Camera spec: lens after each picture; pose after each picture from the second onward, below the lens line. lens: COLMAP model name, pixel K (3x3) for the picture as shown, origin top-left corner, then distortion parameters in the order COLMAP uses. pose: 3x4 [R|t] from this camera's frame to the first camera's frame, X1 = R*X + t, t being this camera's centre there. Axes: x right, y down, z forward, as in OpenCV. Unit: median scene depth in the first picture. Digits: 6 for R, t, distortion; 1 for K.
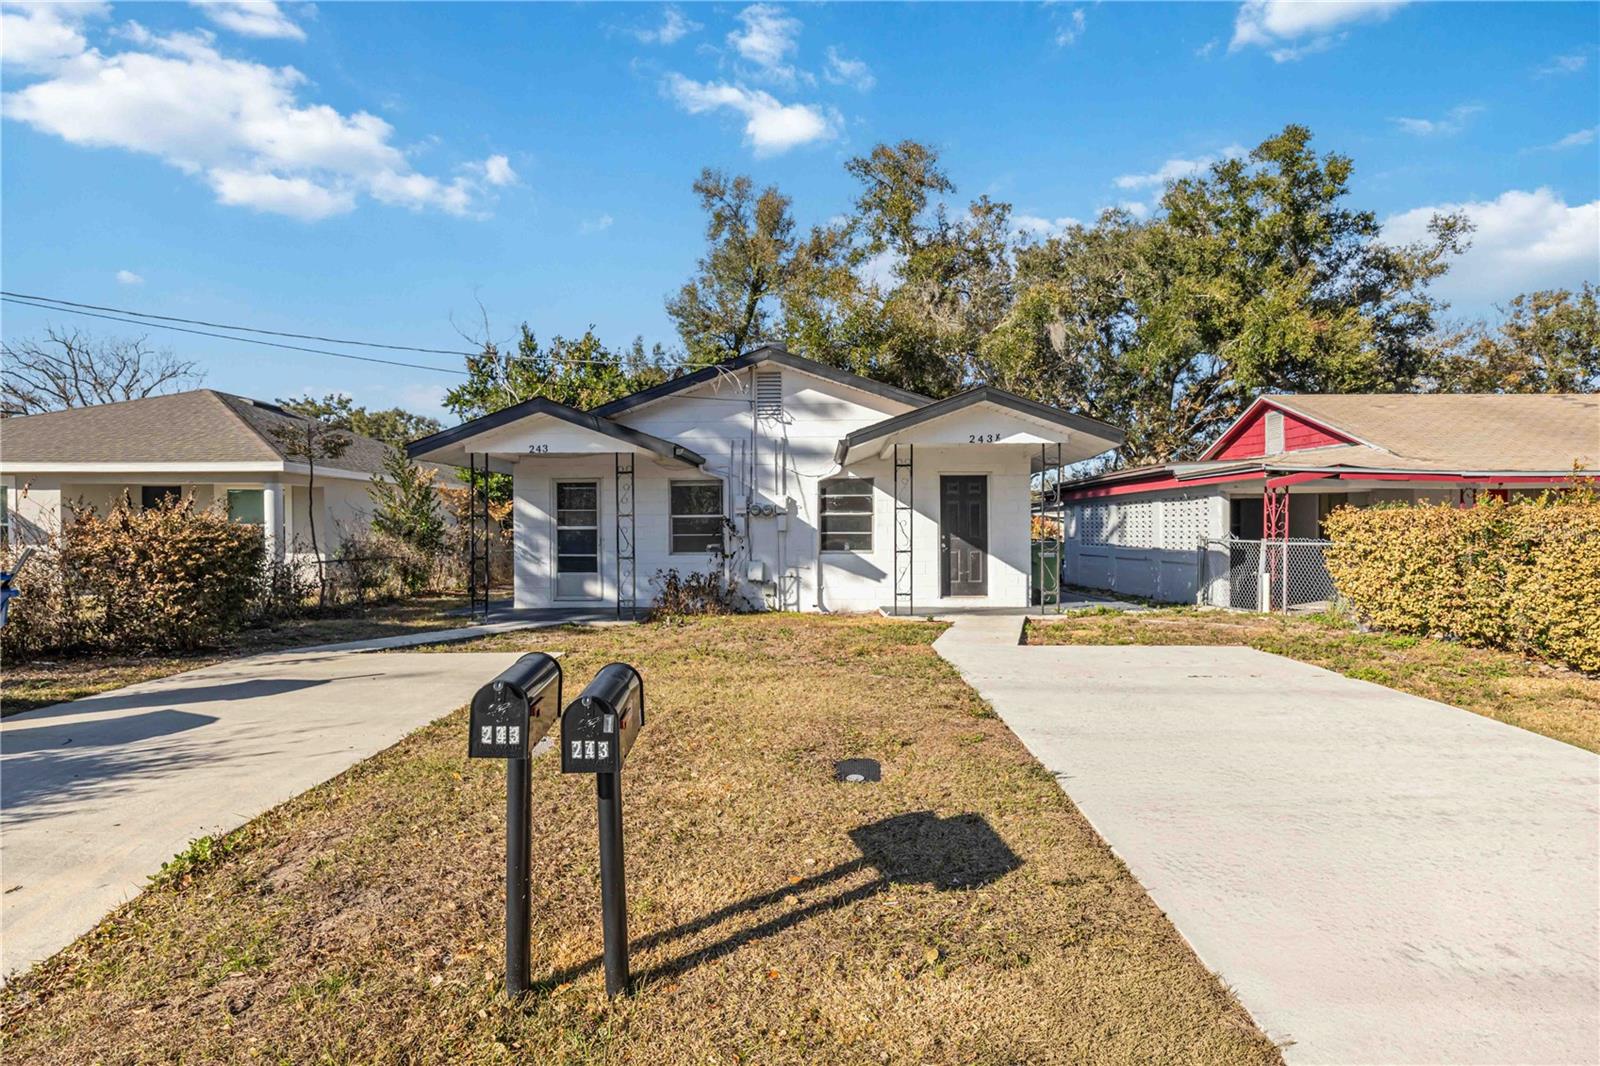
lens RADIAL K [[837.4, 0, 794.6], [0, 837.4, 528.8], [0, 0, 1]] dist [0.002962, 0.000710]
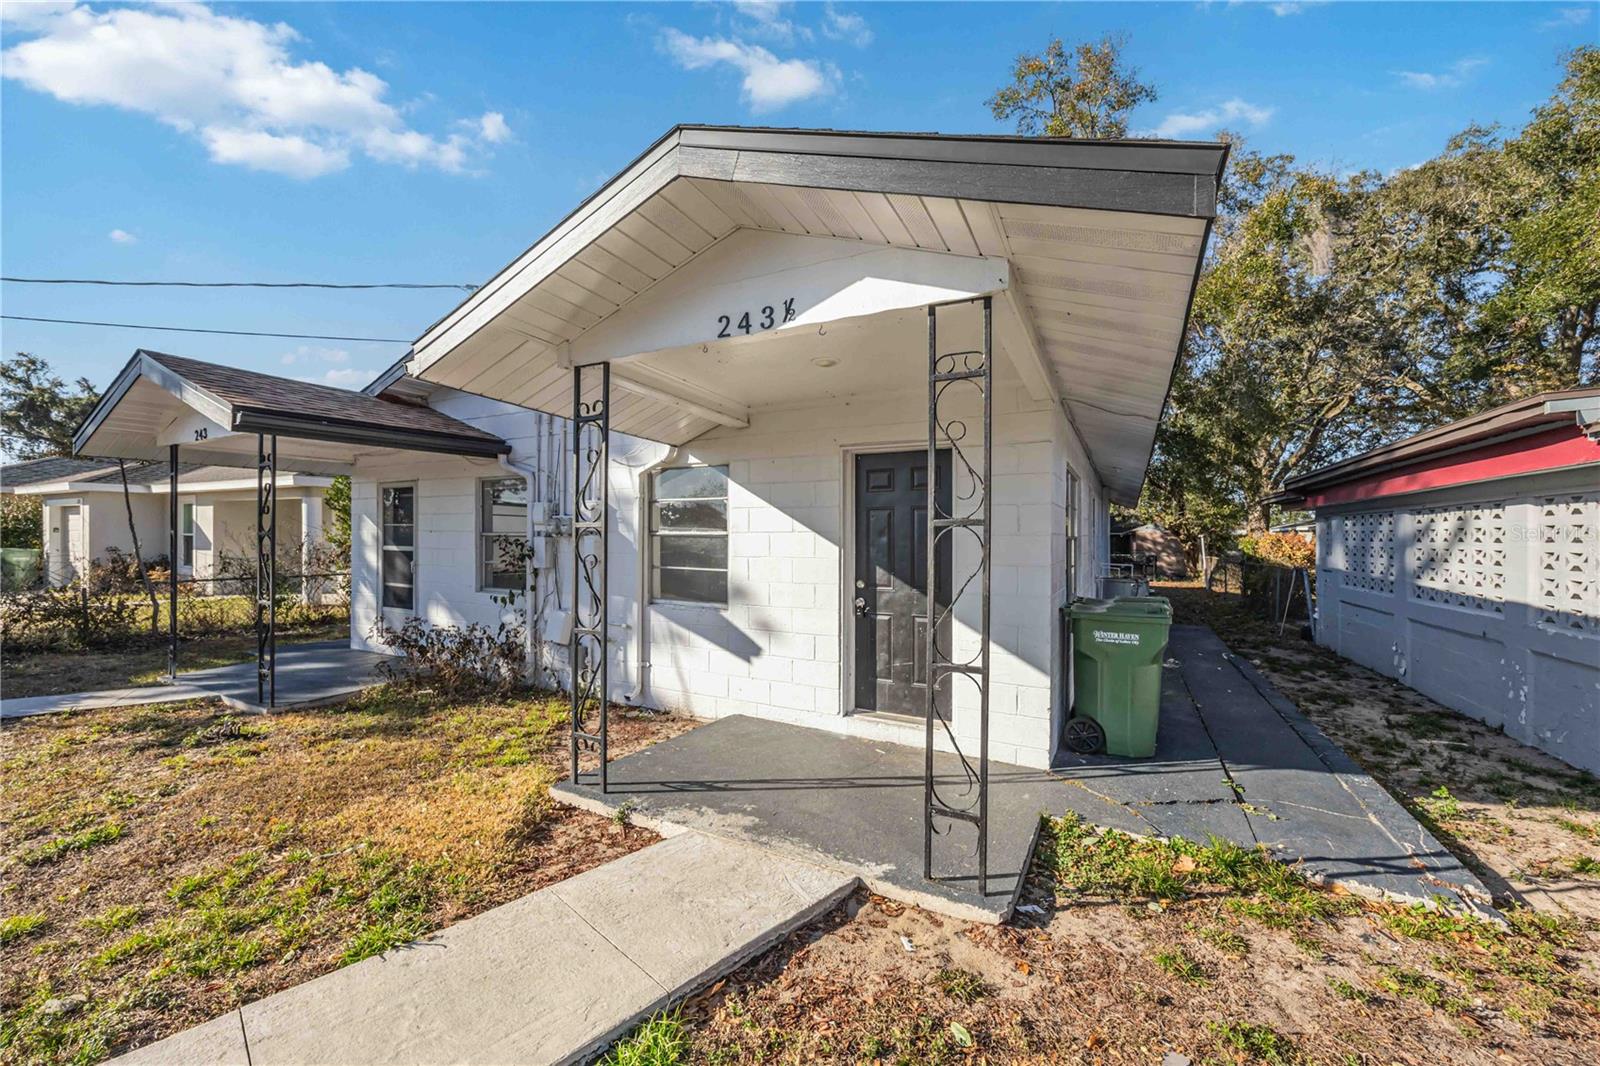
lens RADIAL K [[608.3, 0, 778.3], [0, 608.3, 543.9], [0, 0, 1]] dist [0.004965, -0.000374]
pose [[0.887232, 0.021385, -0.460828, 0.299465], [-0.010192, 0.999590, 0.026764, -0.021946], [0.461211, -0.019049, 0.887086, 0.678514]]
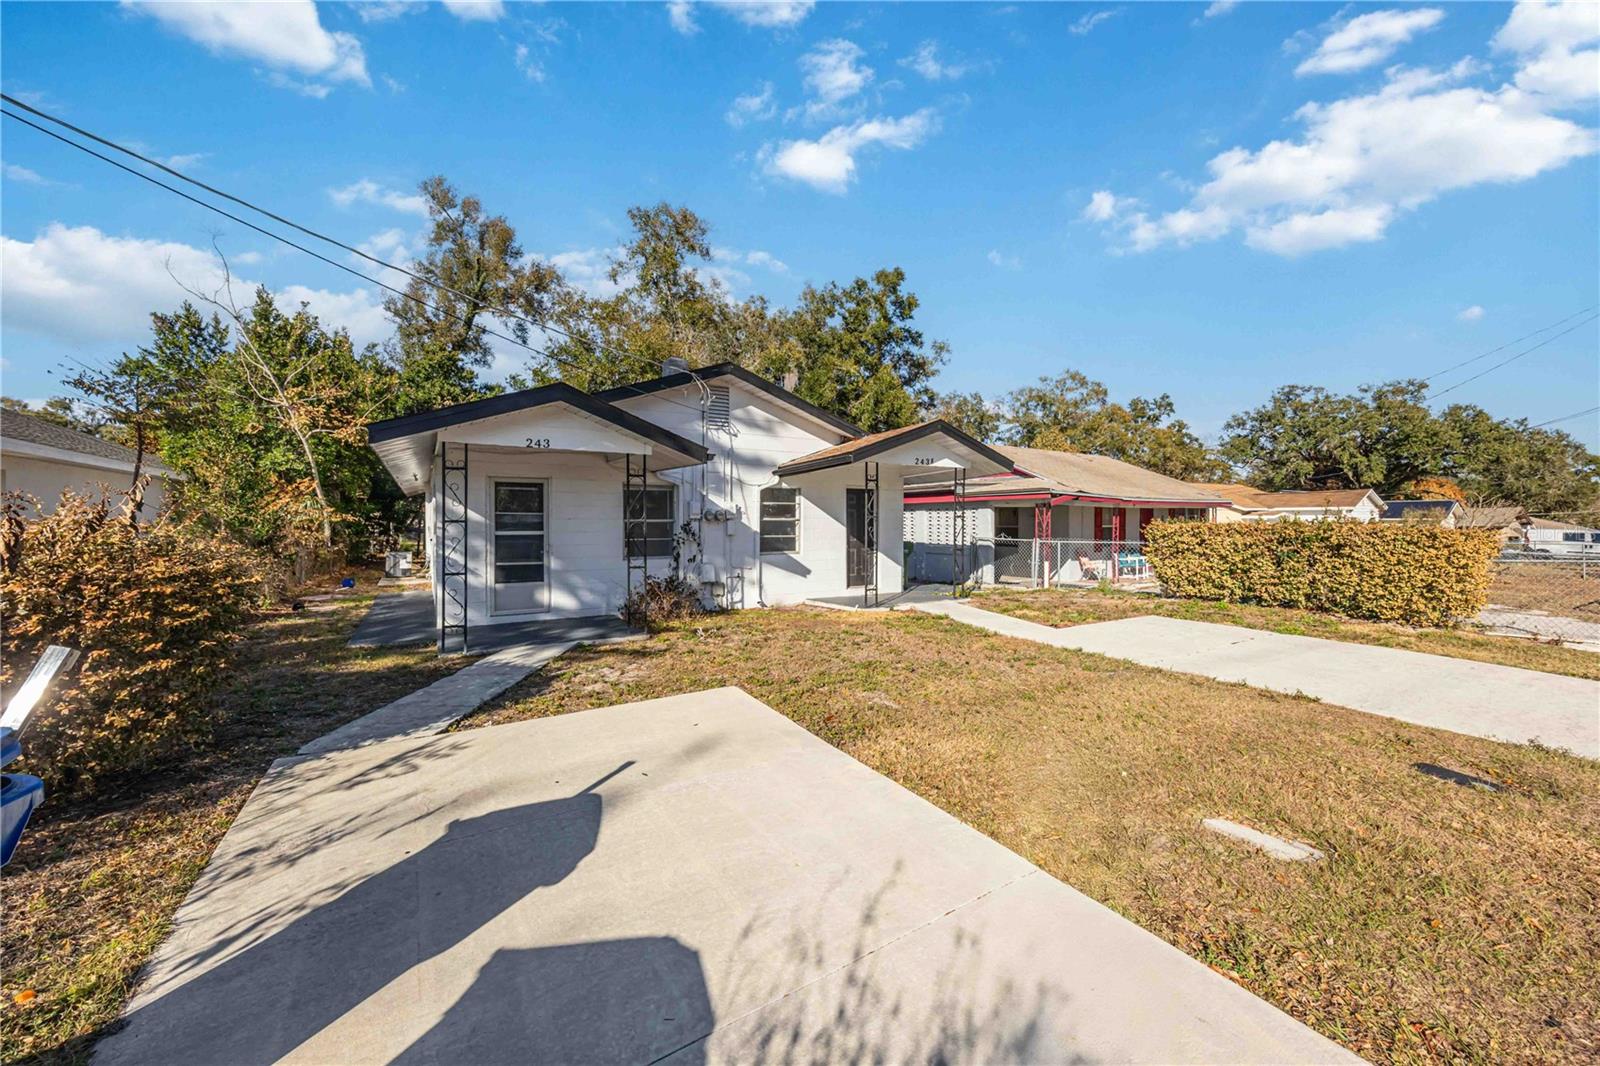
lens RADIAL K [[608.3, 0, 796.8], [0, 608.3, 533.6], [0, 0, 1]] dist [0.004965, -0.000374]
pose [[0.837929, -0.006443, 0.545741, -0.370860], [-0.004992, 0.999798, 0.019469, -0.014575], [-0.545756, -0.019038, 0.837728, 0.291942]]
